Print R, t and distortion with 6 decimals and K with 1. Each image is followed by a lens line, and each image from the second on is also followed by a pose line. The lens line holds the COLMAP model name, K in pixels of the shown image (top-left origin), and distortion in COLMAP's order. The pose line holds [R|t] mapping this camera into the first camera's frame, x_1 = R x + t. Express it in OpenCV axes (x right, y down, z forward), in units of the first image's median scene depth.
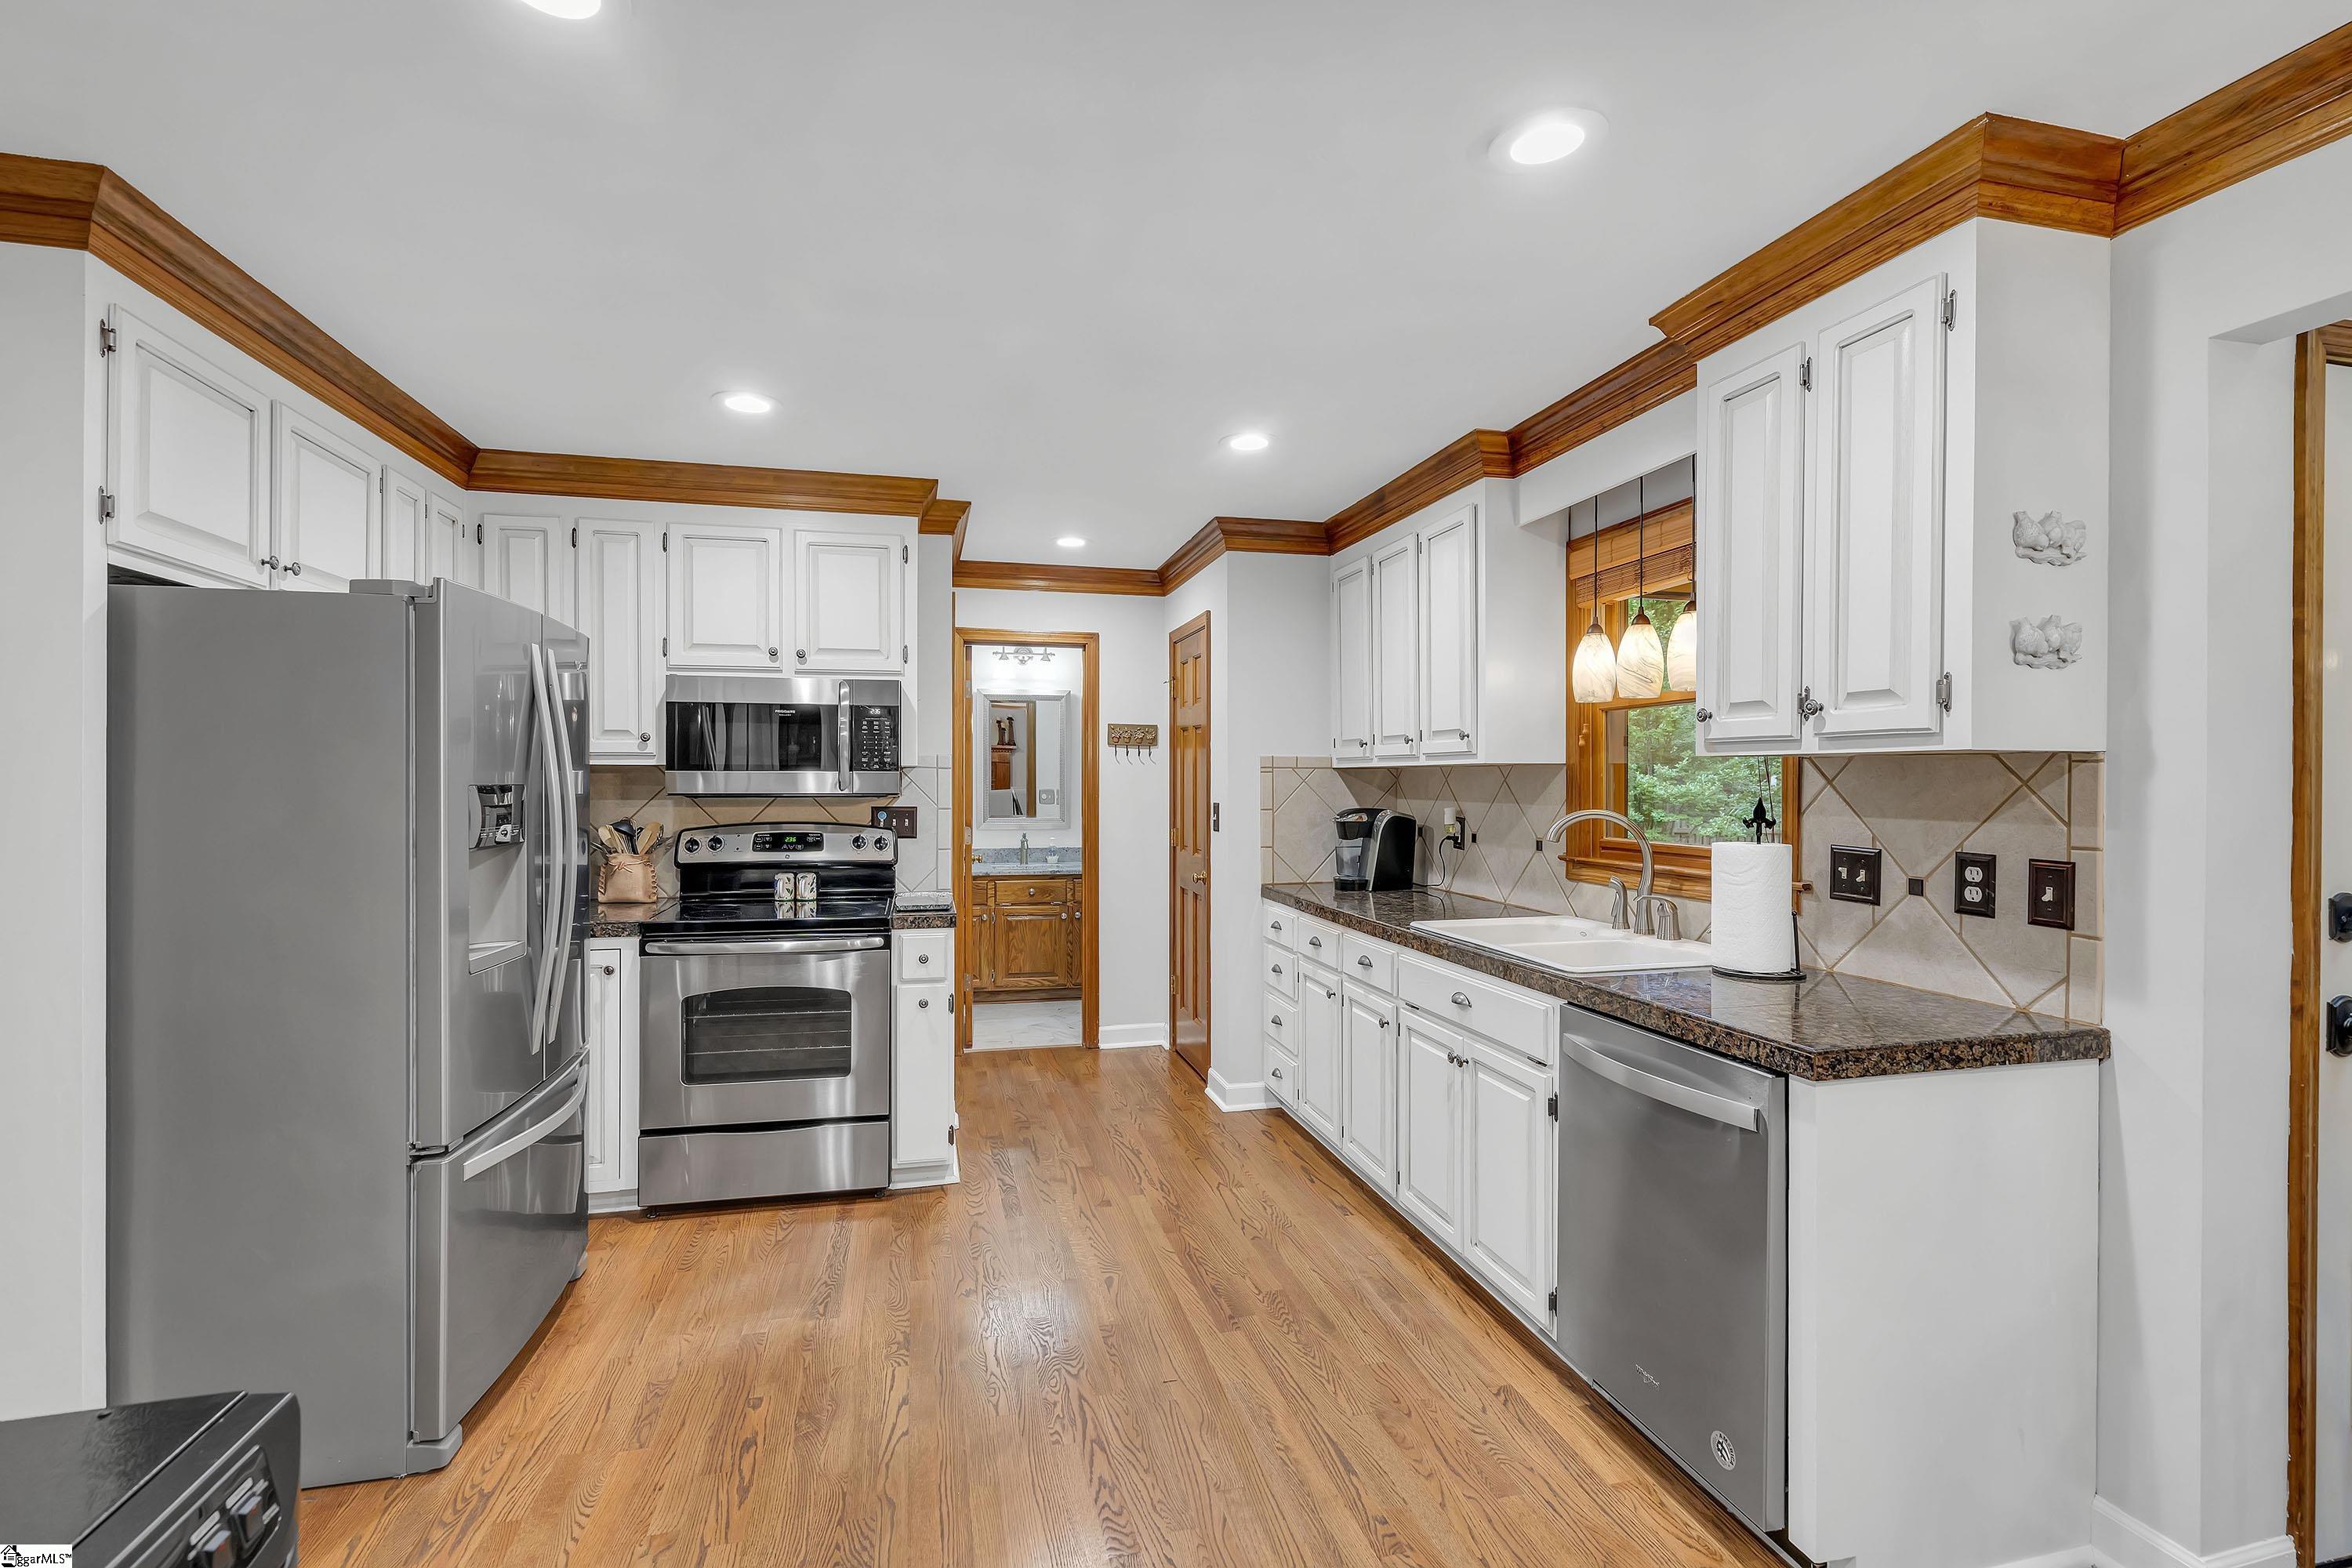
lens RADIAL K [[1062.2, 0, 1163.3], [0, 1062.2, 783.3], [0, 0, 1]] dist [-0.004787, 0.001335]
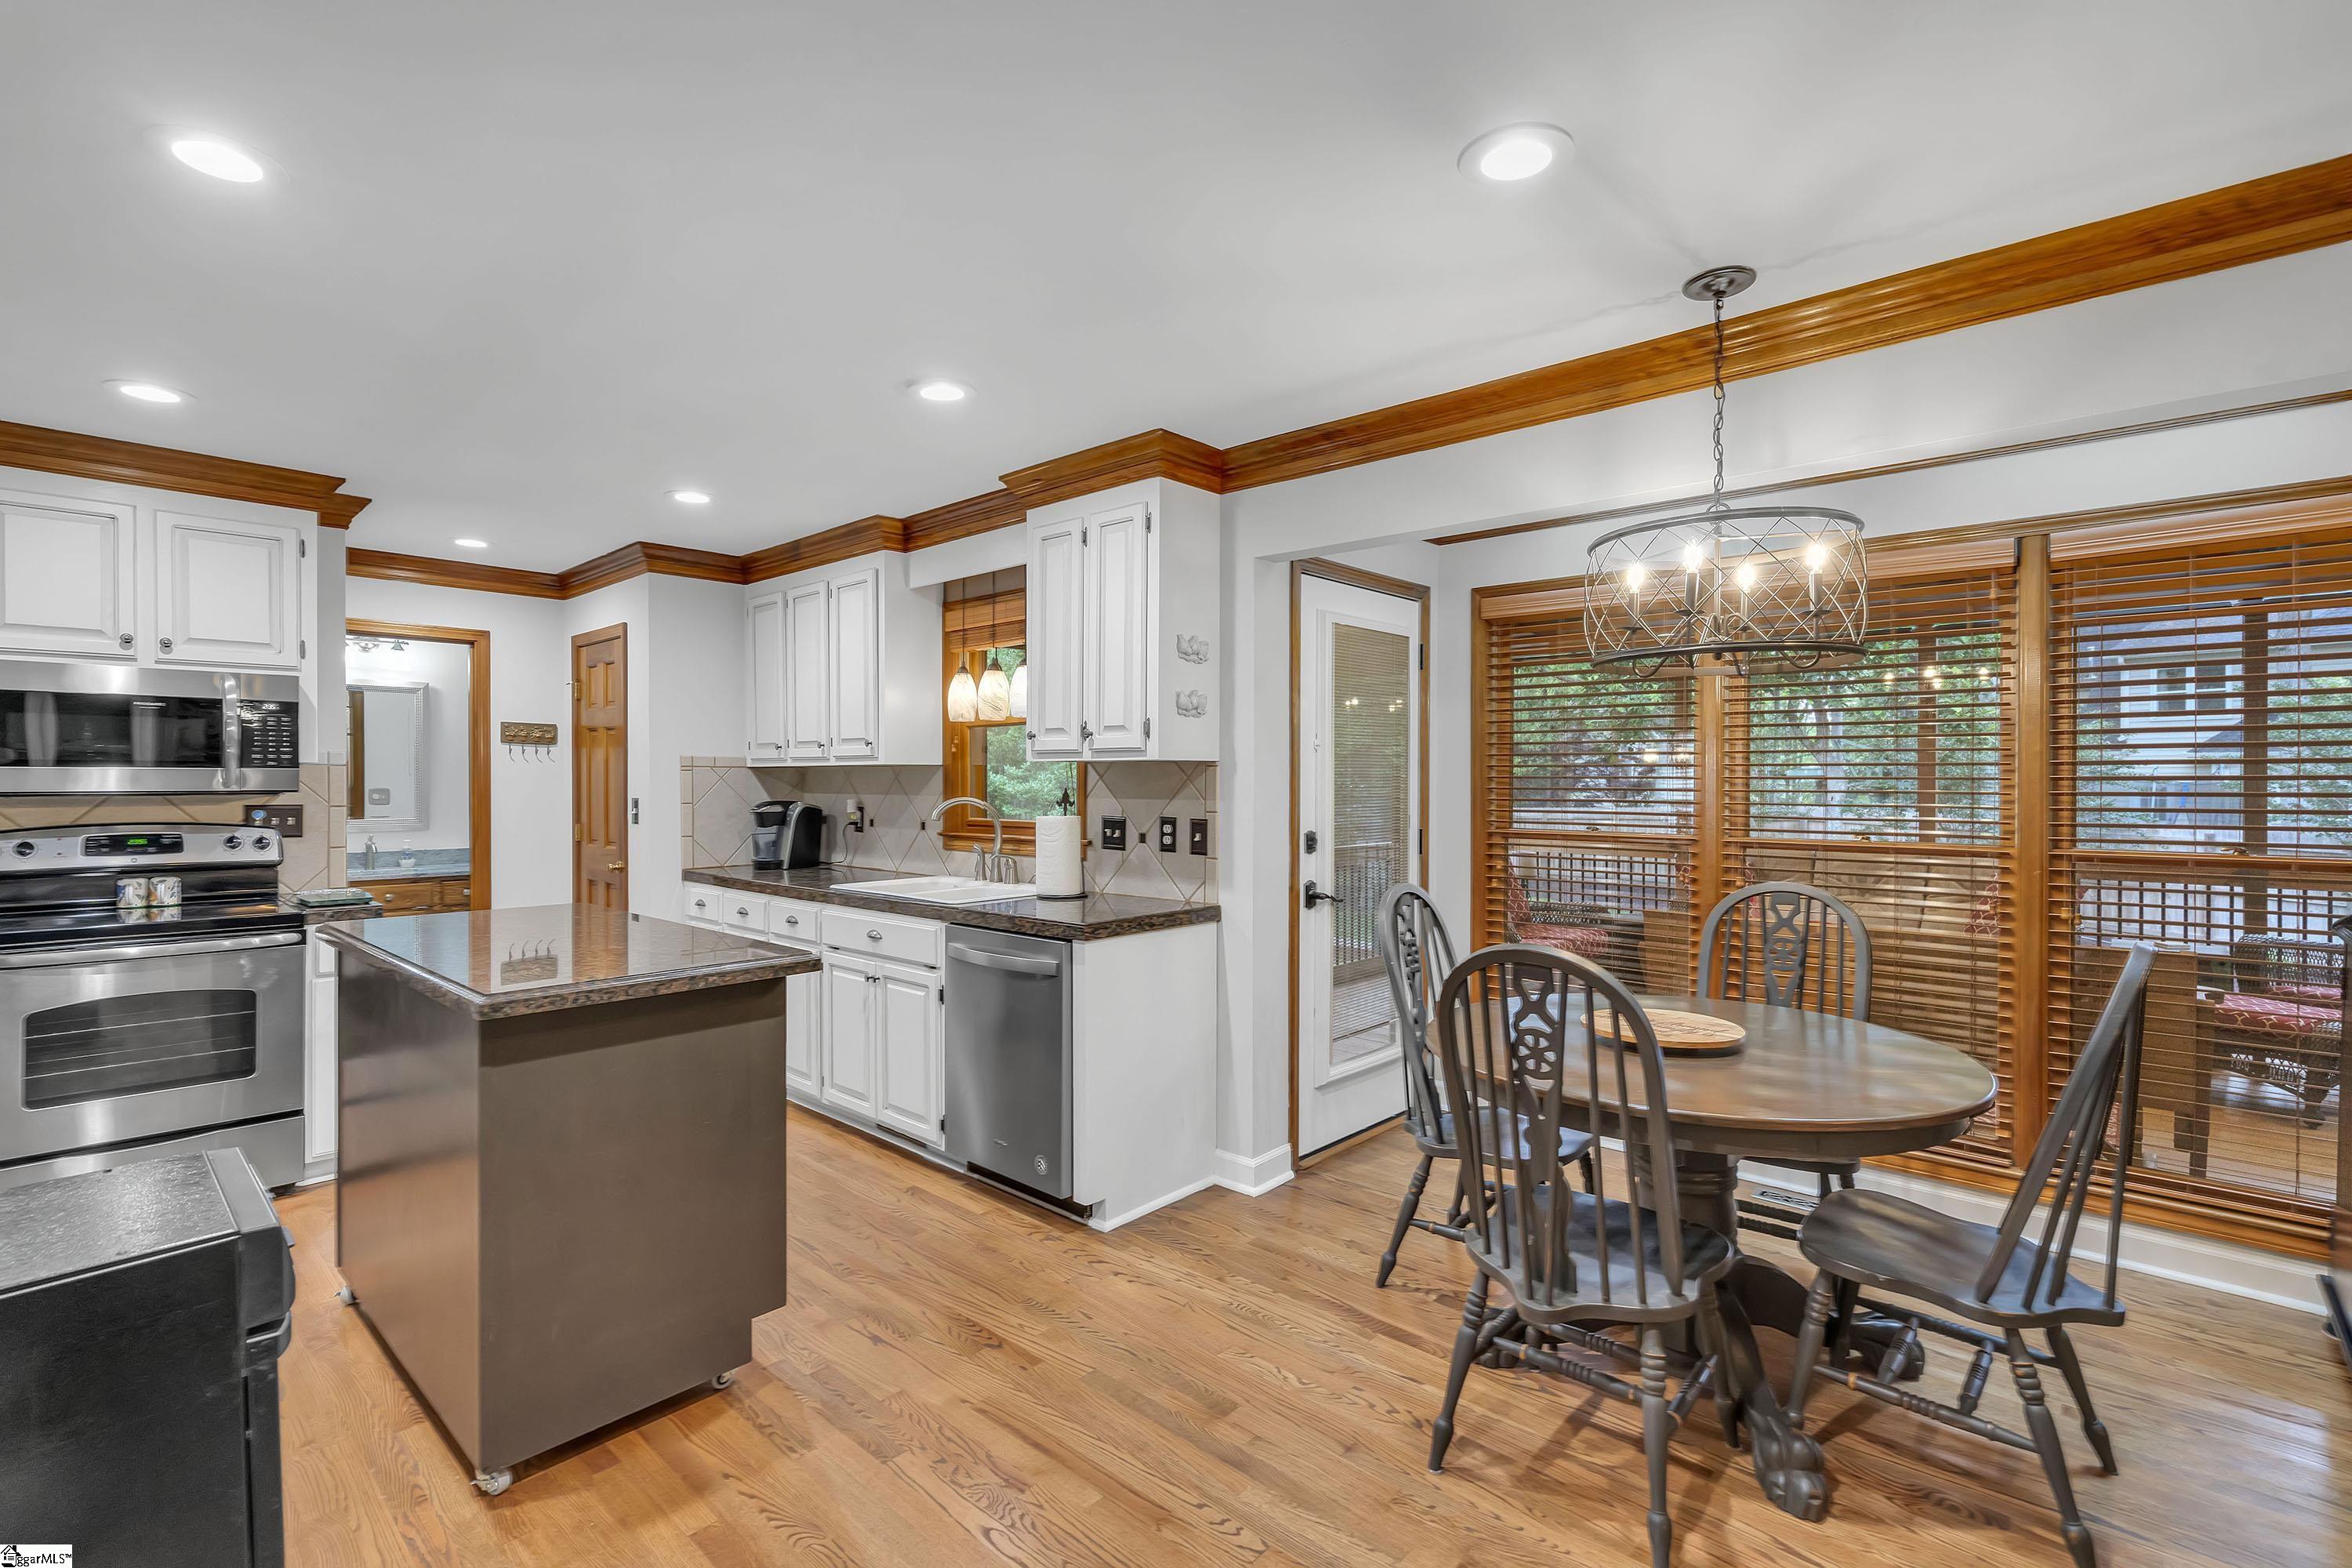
lens RADIAL K [[1062.2, 0, 1185.0], [0, 1062.2, 788.2], [0, 0, 1]] dist [-0.004787, 0.001335]
pose [[0.823234, -0.006011, 0.567670, -0.155857], [0.002748, 0.999974, 0.006603, 0.003680], [-0.567695, -0.003876, 0.823230, -0.336365]]
